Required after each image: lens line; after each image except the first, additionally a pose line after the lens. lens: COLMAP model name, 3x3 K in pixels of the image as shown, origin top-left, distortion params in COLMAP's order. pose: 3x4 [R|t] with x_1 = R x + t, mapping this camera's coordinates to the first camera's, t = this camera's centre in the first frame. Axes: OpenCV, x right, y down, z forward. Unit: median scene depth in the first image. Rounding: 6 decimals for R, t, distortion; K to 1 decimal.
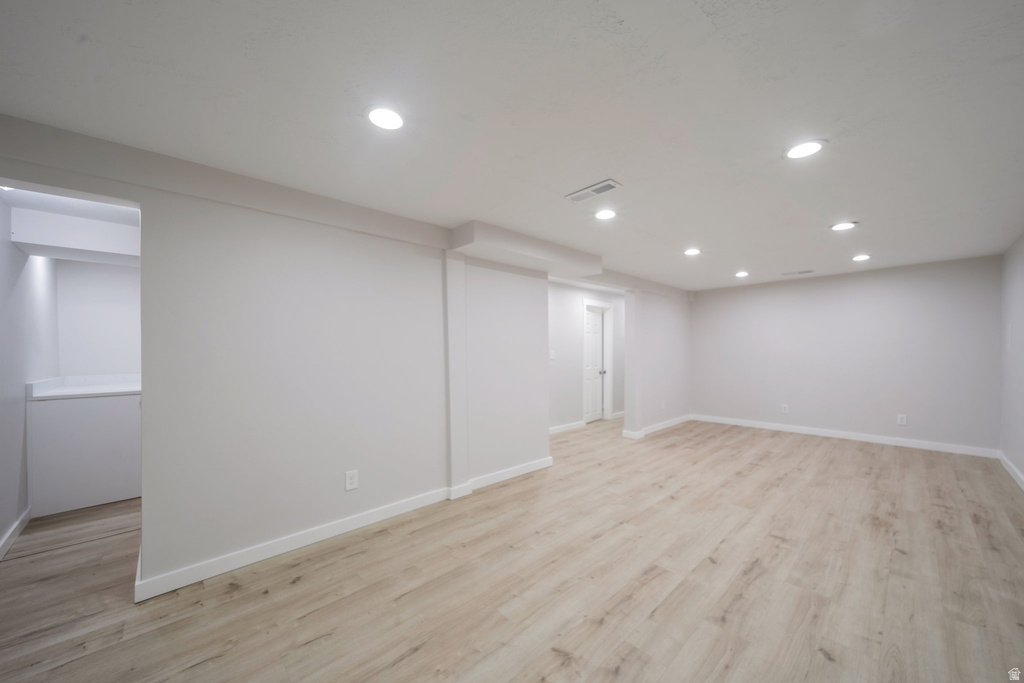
lens RADIAL K [[367.9, 0, 528.8], [0, 367.9, 356.3], [0, 0, 1]] dist [0.001164, -0.000070]
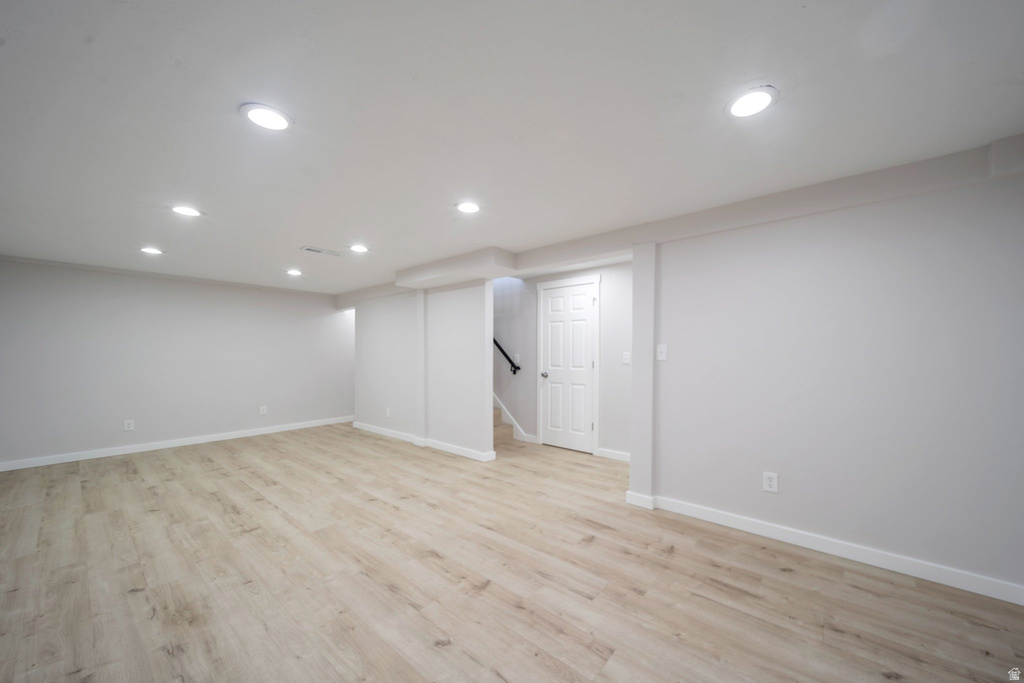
lens RADIAL K [[367.9, 0, 528.8], [0, 367.9, 356.3], [0, 0, 1]] dist [0.001164, -0.000070]
pose [[0.129082, 0.018113, -0.991468, 1.677262], [-0.016012, 0.999741, 0.016179, -0.022983], [0.991505, 0.013787, 0.129339, 1.524925]]
